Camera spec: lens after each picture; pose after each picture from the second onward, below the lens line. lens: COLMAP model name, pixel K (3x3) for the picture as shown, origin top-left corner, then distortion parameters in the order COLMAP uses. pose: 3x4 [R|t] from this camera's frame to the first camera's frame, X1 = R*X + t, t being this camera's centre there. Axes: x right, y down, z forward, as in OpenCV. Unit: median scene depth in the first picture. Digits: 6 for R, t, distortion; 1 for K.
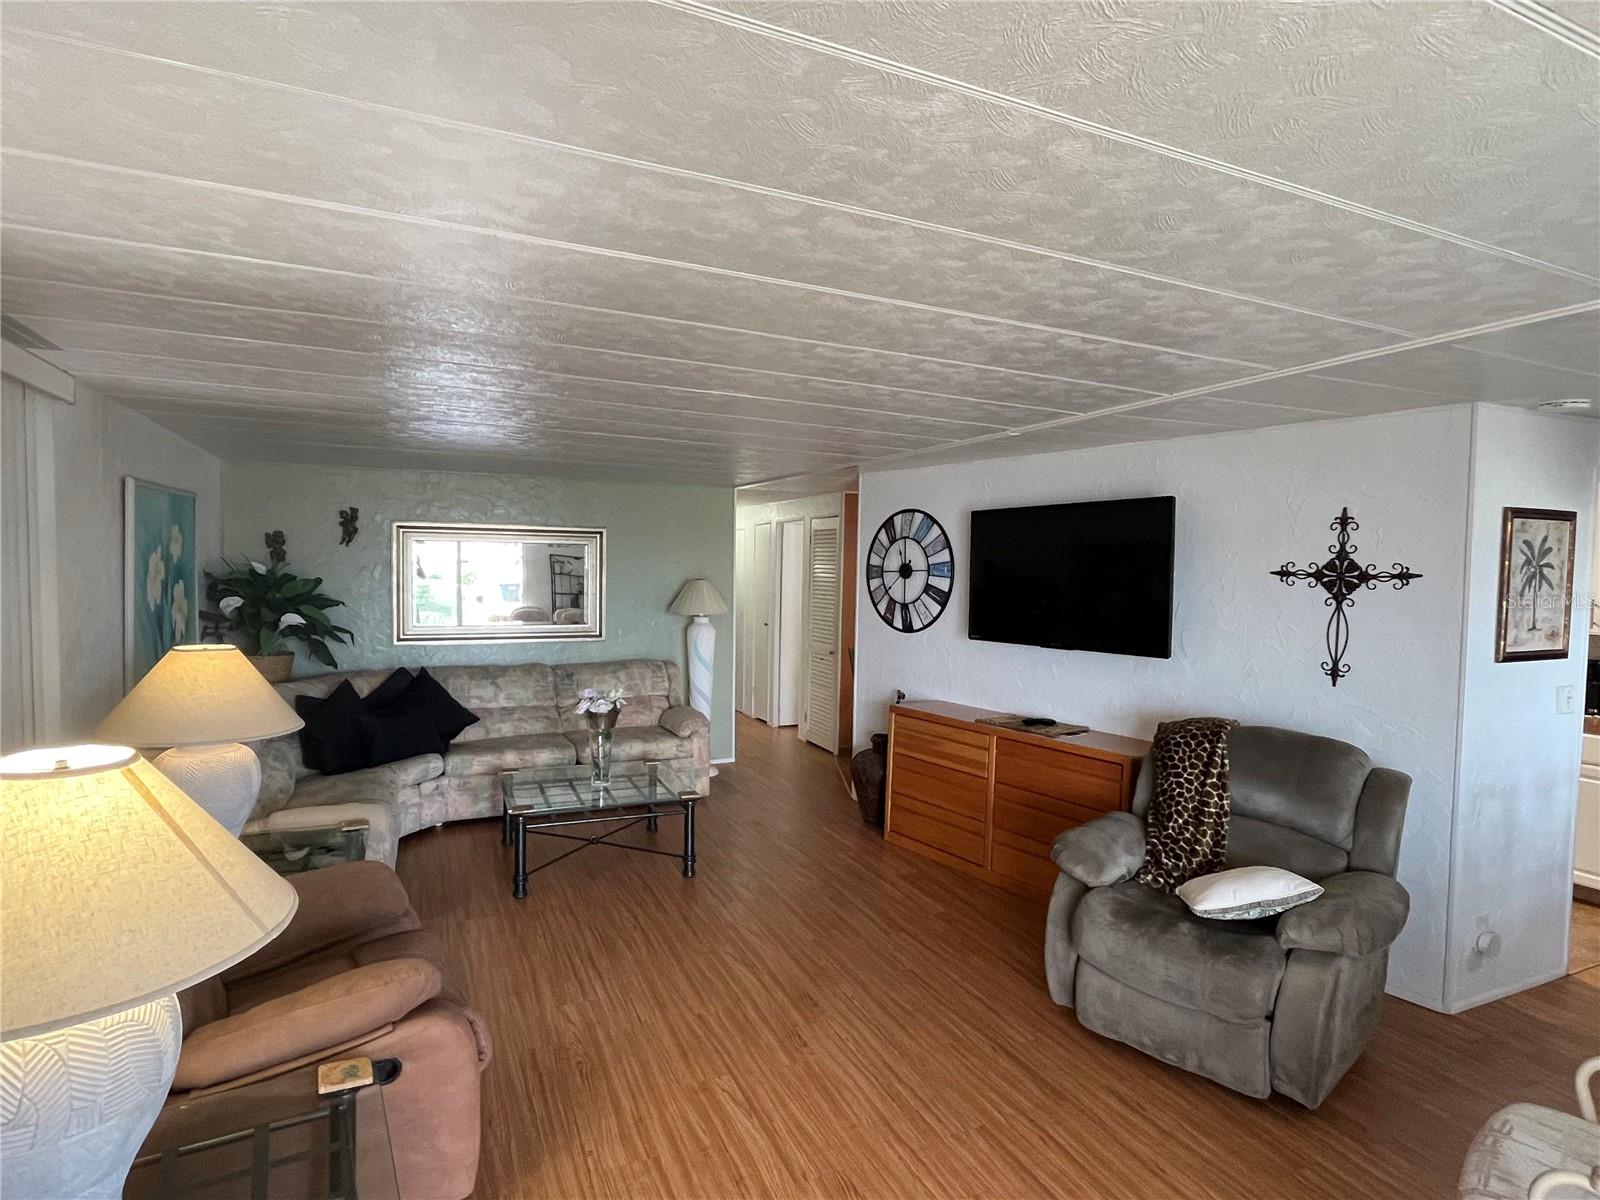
lens RADIAL K [[853.7, 0, 797.9], [0, 853.7, 595.2], [0, 0, 1]] dist [-0.000278, -0.001474]
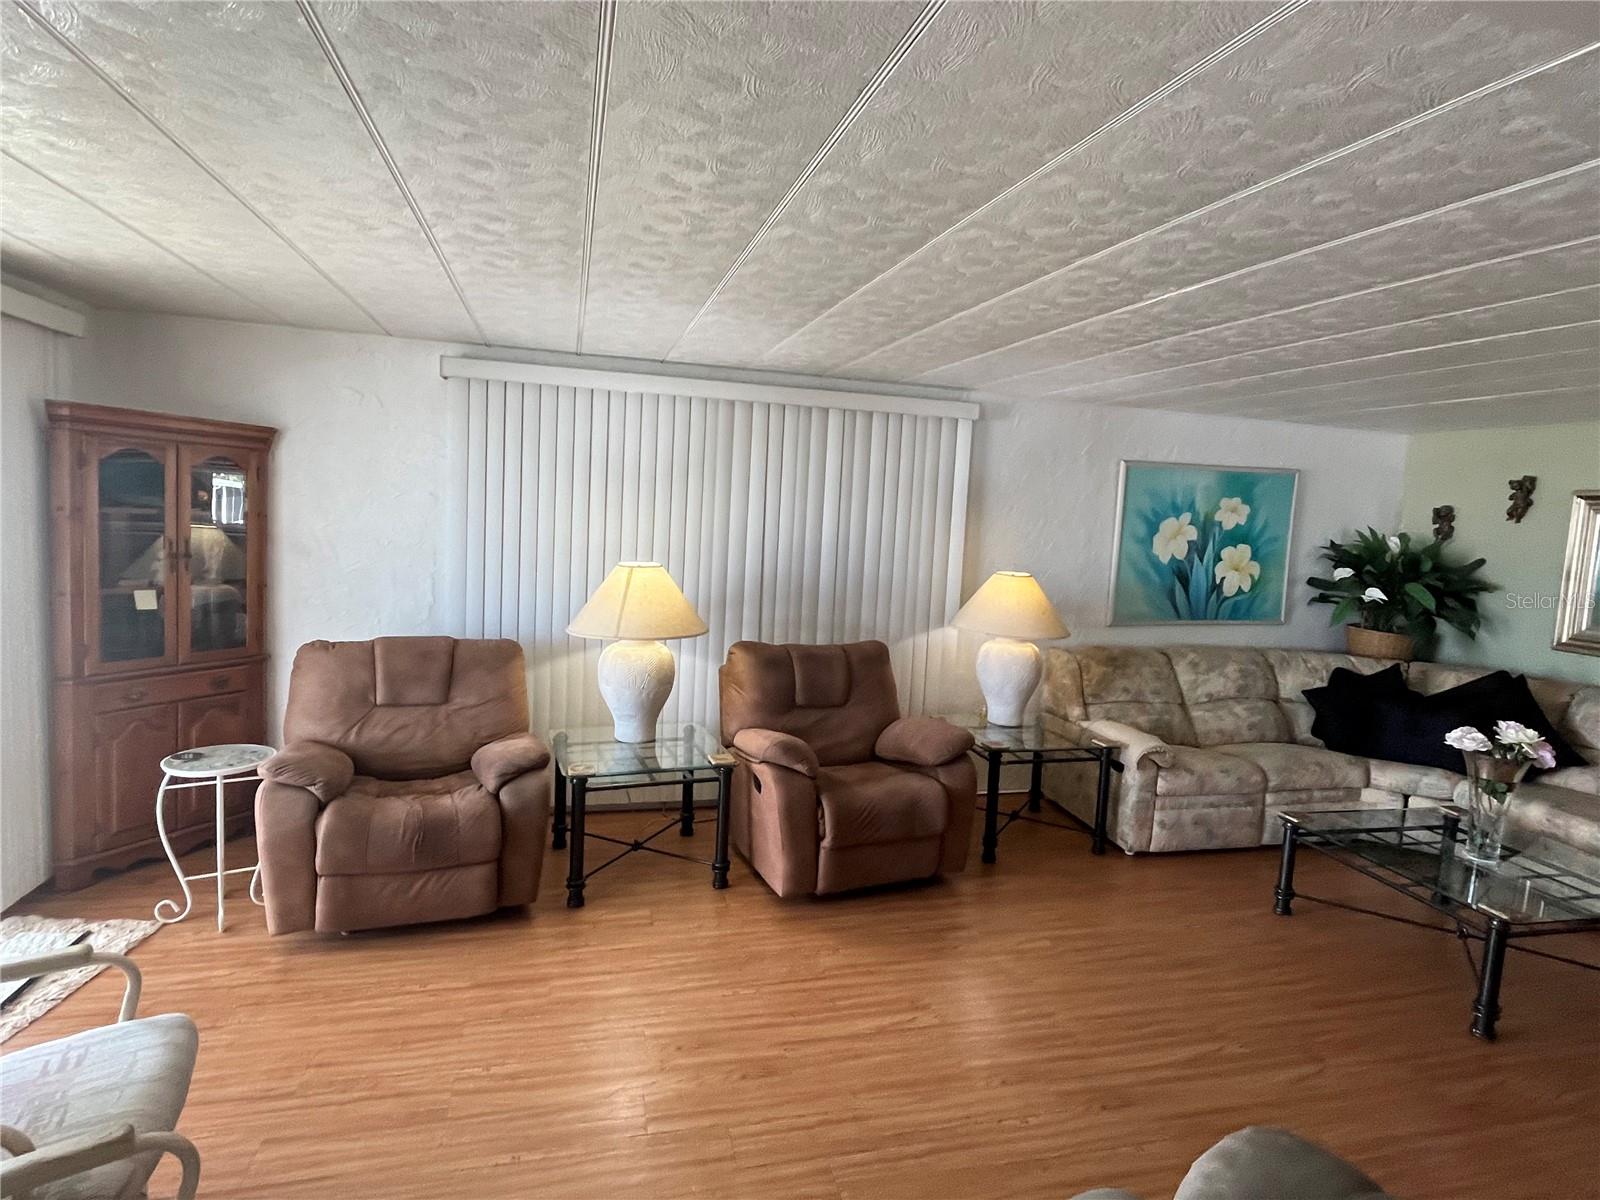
lens RADIAL K [[853.7, 0, 801.1], [0, 853.7, 594.4], [0, 0, 1]] dist [-0.000278, -0.001474]
pose [[-0.155650, 0.076835, -0.984820, 0.424454], [-0.085889, 0.992142, 0.090980, -0.003384], [0.984071, 0.098746, -0.147827, 0.452109]]
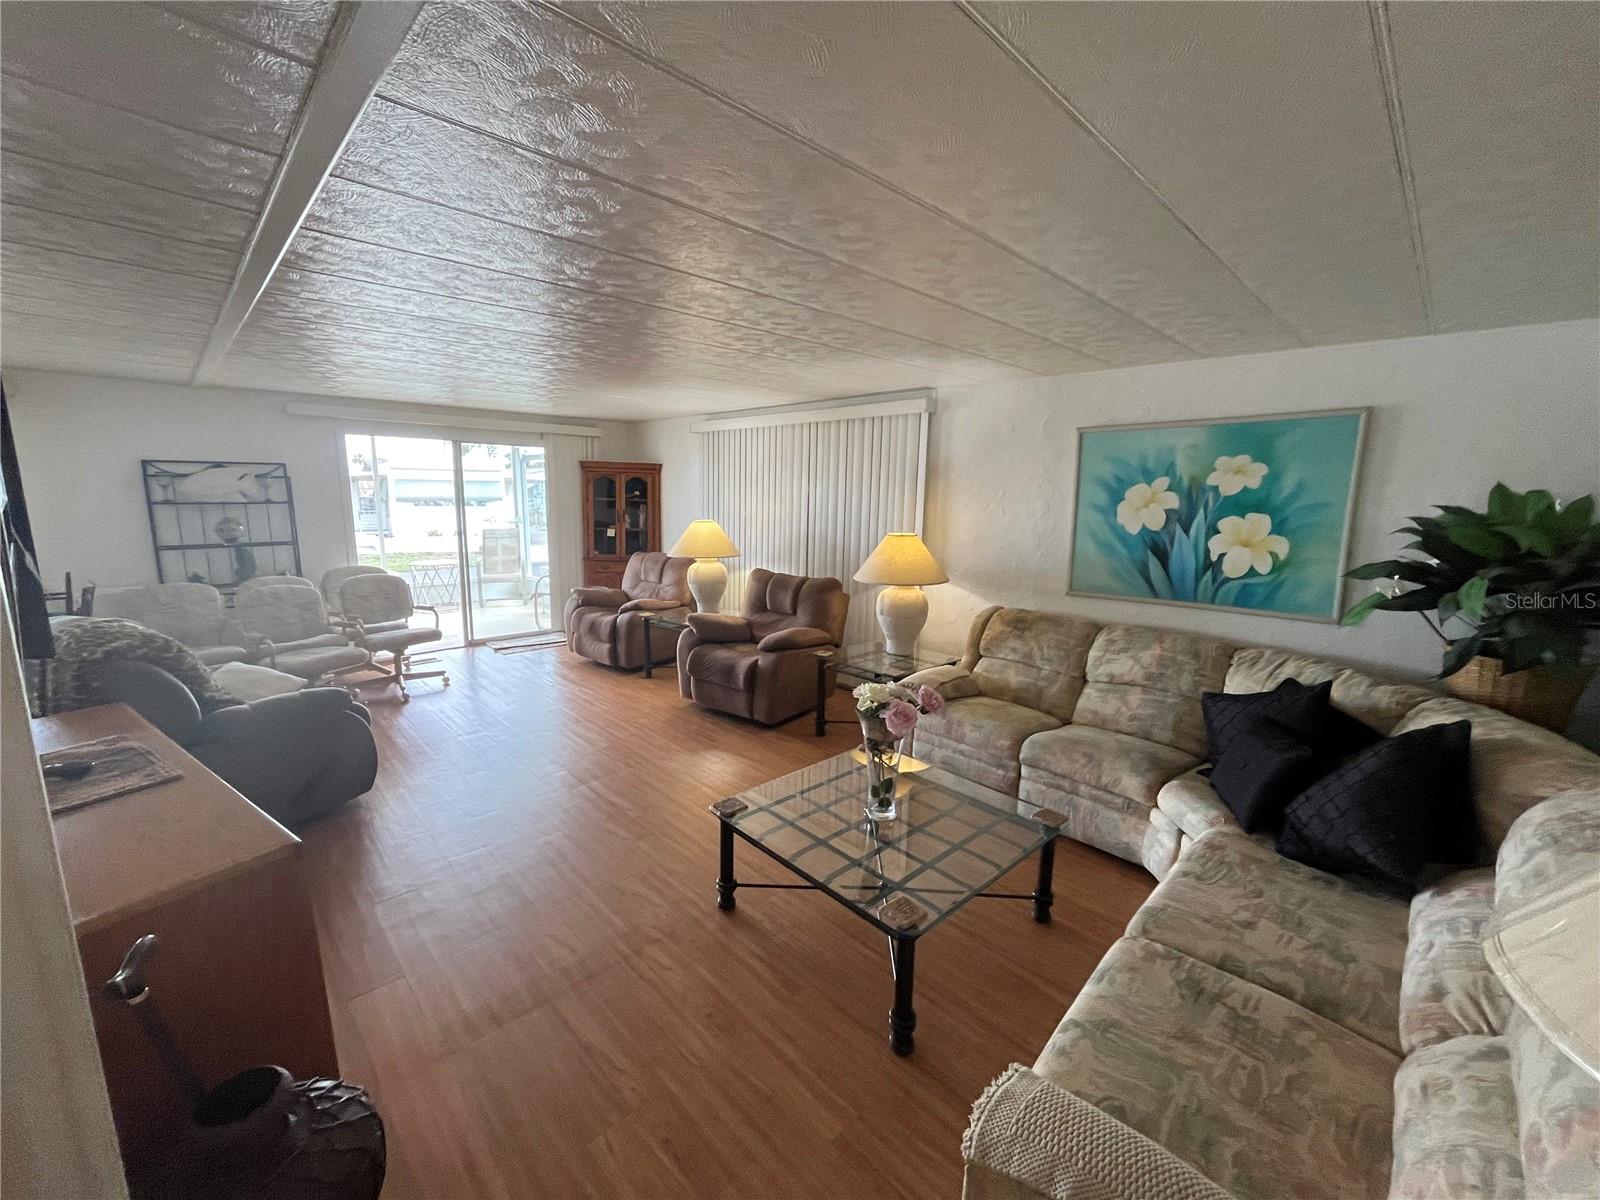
lens RADIAL K [[647.4, 0, 801.2], [0, 647.4, 600.5], [0, 0, 1]] dist [-0.001256, -0.000411]
pose [[-0.938804, 0.027430, -0.343358, -0.002499], [-0.042278, 0.980111, 0.193893, -0.032156], [0.341847, 0.196544, -0.918973, 1.174508]]
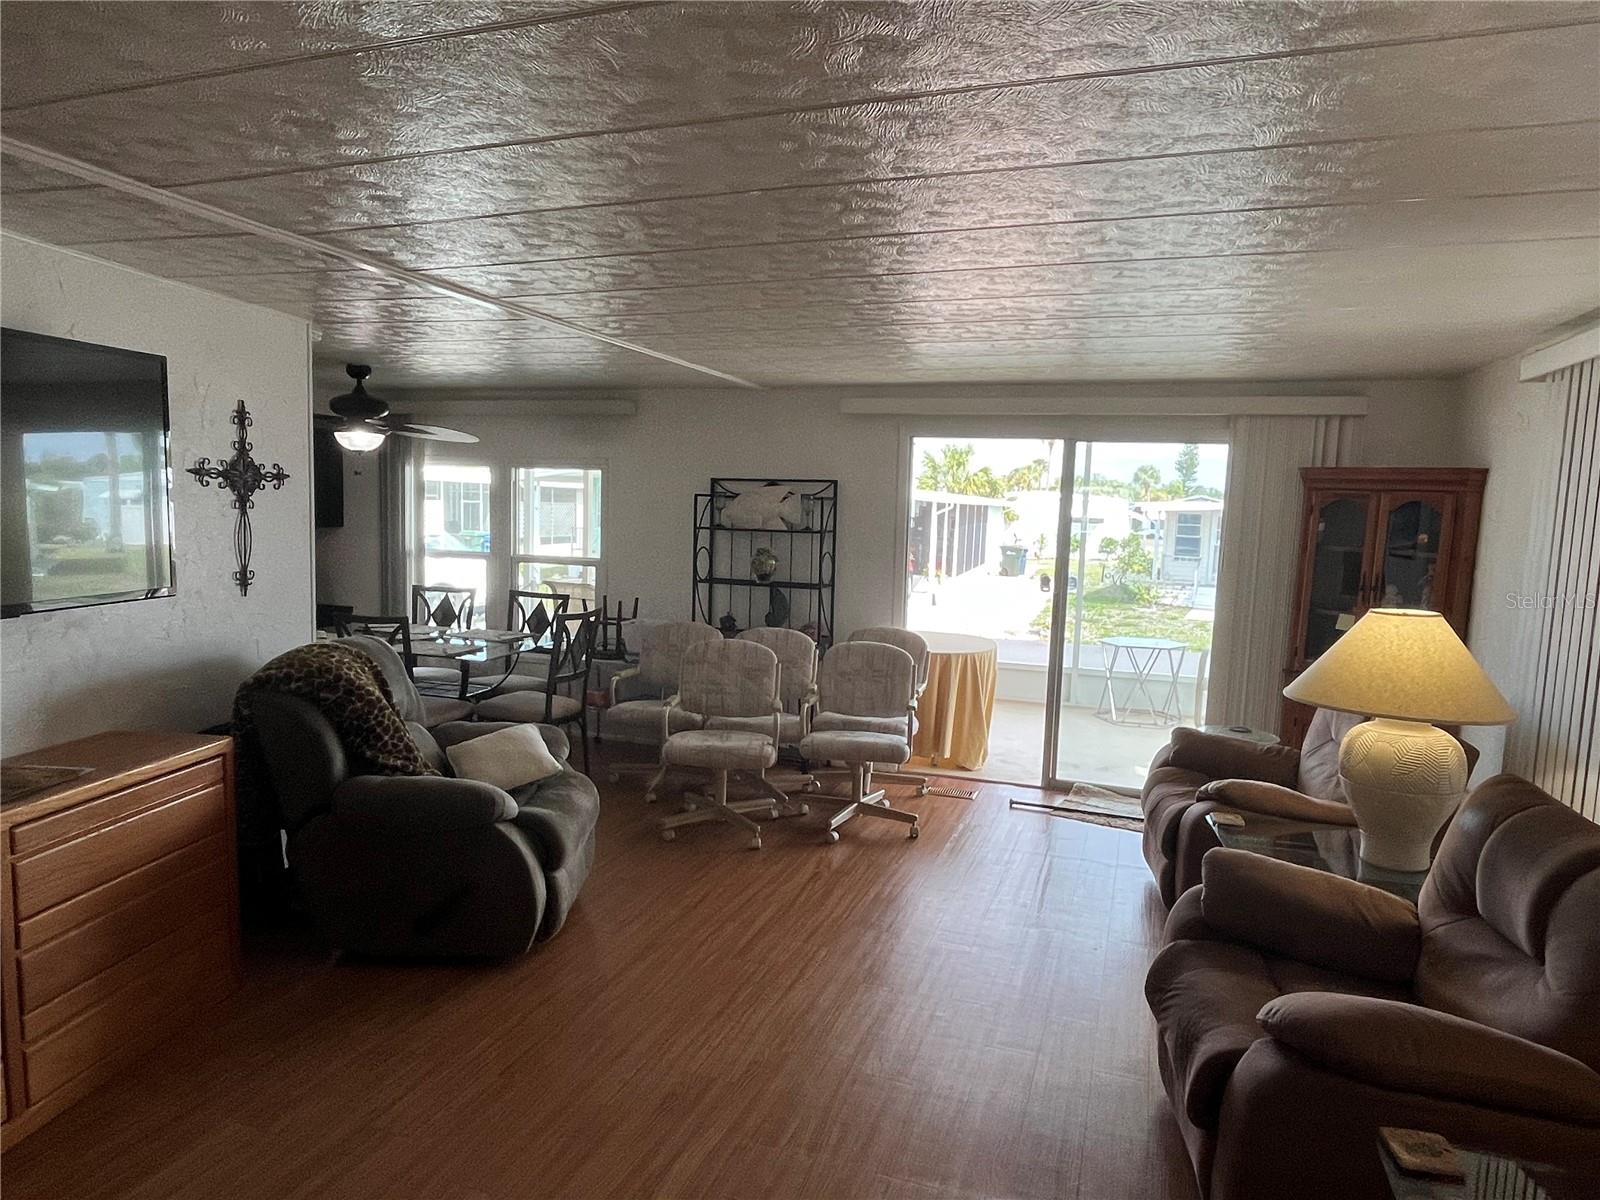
lens RADIAL K [[1002.2, 0, 799.2], [0, 1002.2, 606.9], [0, 0, 1]] dist [0.001156, 0.000184]
pose [[-0.719983, -0.111436, 0.684987, -0.334594], [-0.020869, 0.990054, 0.139129, -0.027711], [-0.693678, 0.085875, -0.715147, 0.839058]]
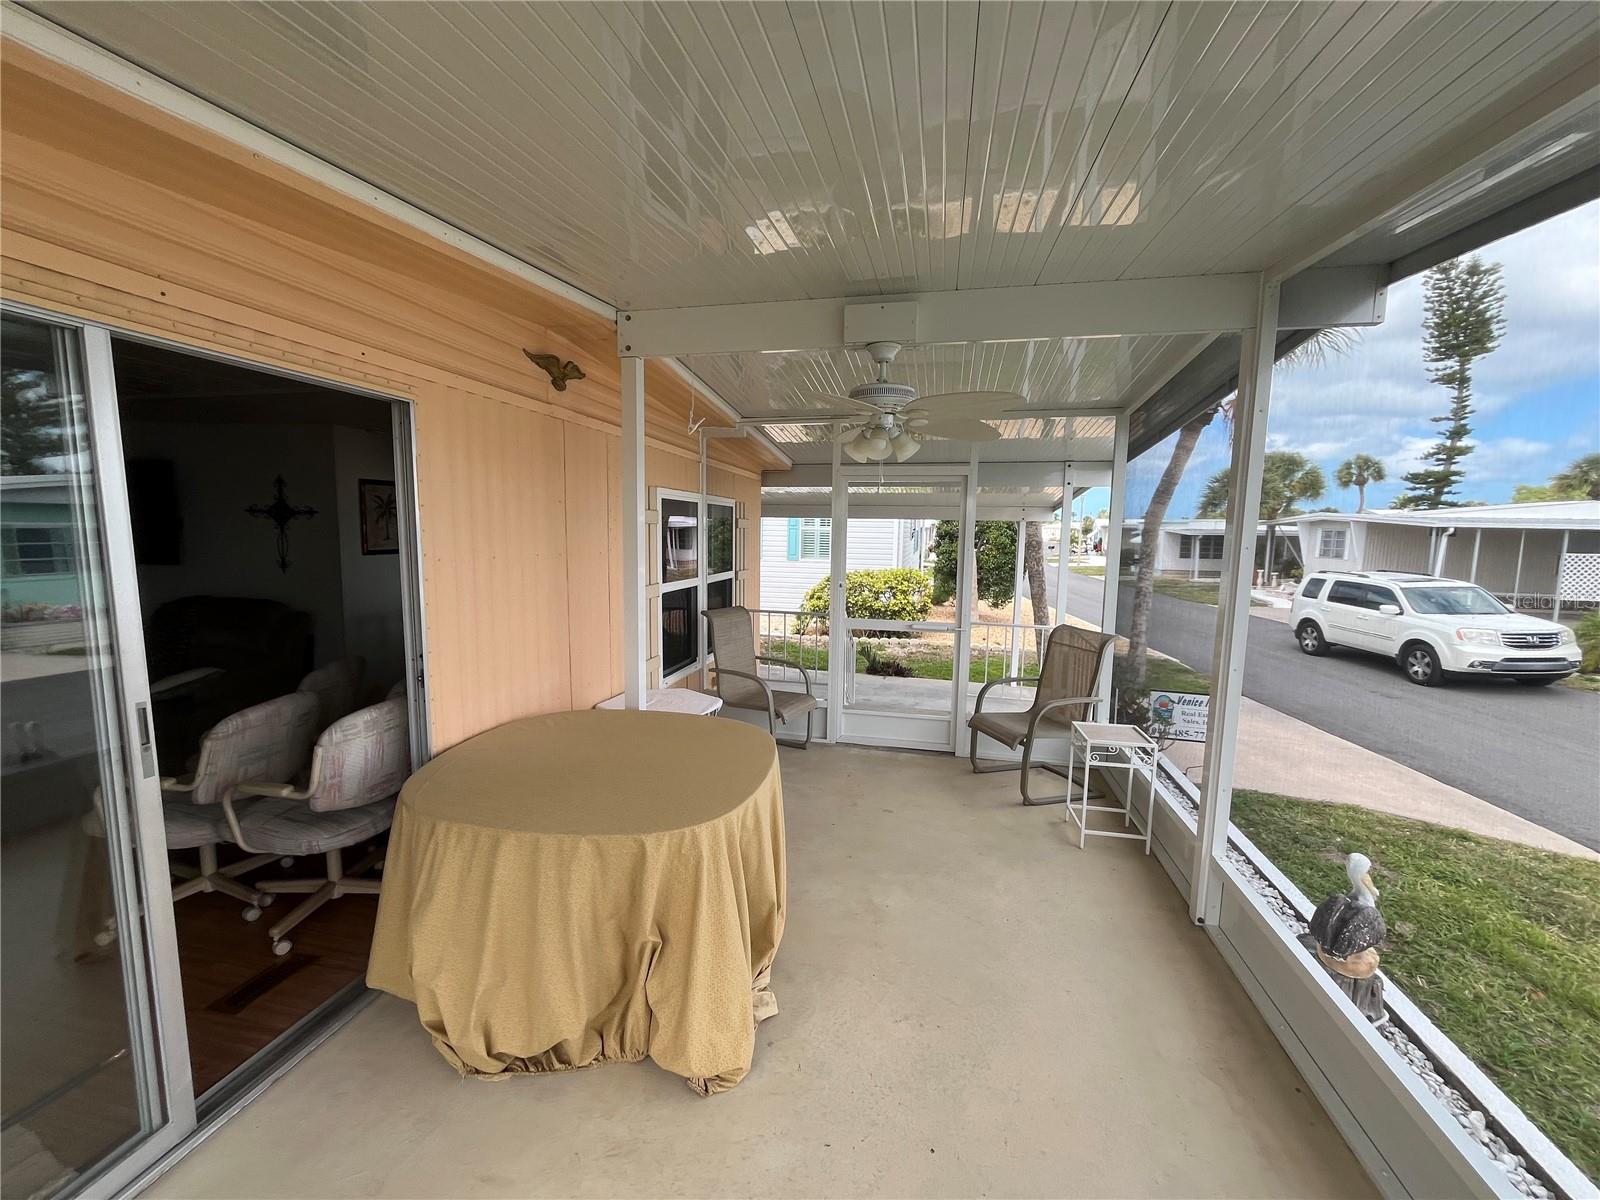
lens RADIAL K [[647.4, 0, 796.0], [0, 647.4, 602.0], [0, 0, 1]] dist [-0.001256, -0.000411]
pose [[0.597335, -0.097466, 0.796047, 0.103578], [0.016537, 0.993874, 0.109278, 0.022006], [-0.801821, -0.052111, 0.595288, -0.452808]]
